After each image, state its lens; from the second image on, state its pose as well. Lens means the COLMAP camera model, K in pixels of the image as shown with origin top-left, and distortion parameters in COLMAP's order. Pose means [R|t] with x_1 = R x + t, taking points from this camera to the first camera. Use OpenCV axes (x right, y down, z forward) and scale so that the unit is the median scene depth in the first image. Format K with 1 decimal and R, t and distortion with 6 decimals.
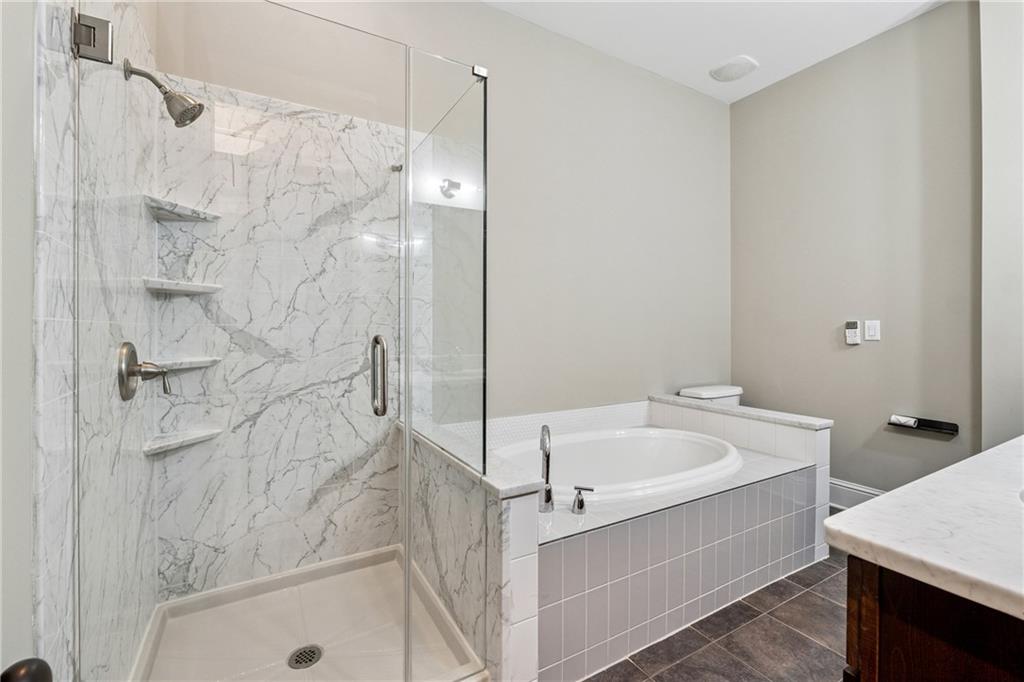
lens RADIAL K [[432.5, 0, 505.3], [0, 432.5, 334.6], [0, 0, 1]] dist [-0.001284, -0.000249]
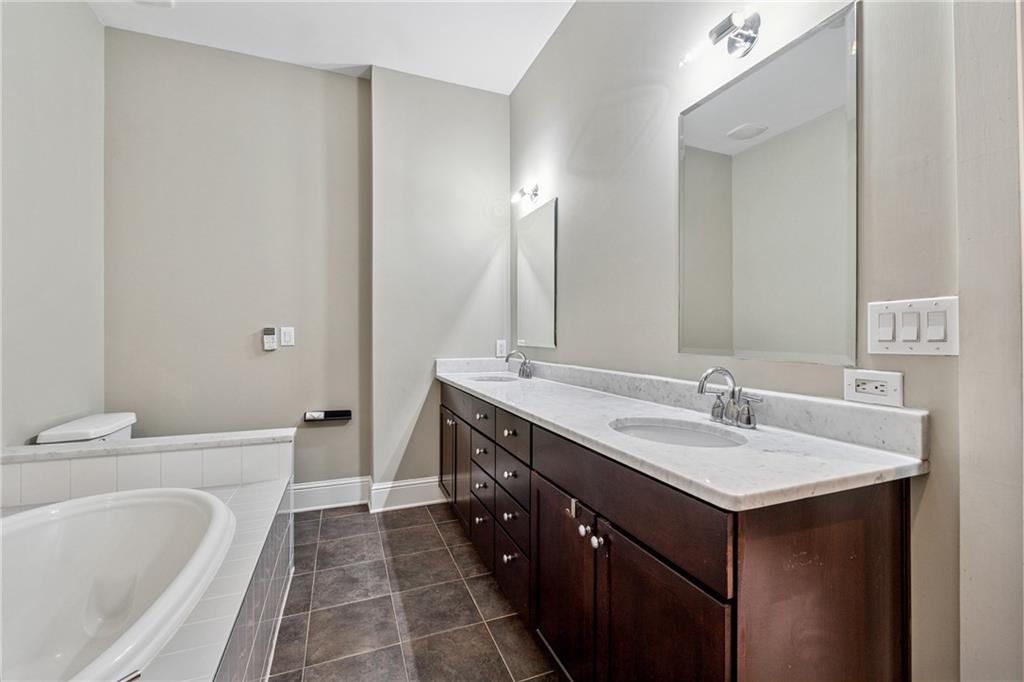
lens RADIAL K [[432.5, 0, 505.3], [0, 432.5, 334.6], [0, 0, 1]] dist [-0.001284, -0.000249]
pose [[0.152072, 0.002060, 0.988367, -0.123076], [0.011638, 0.999925, -0.003875, -0.003871], [-0.988301, 0.012092, 0.152037, 0.313824]]
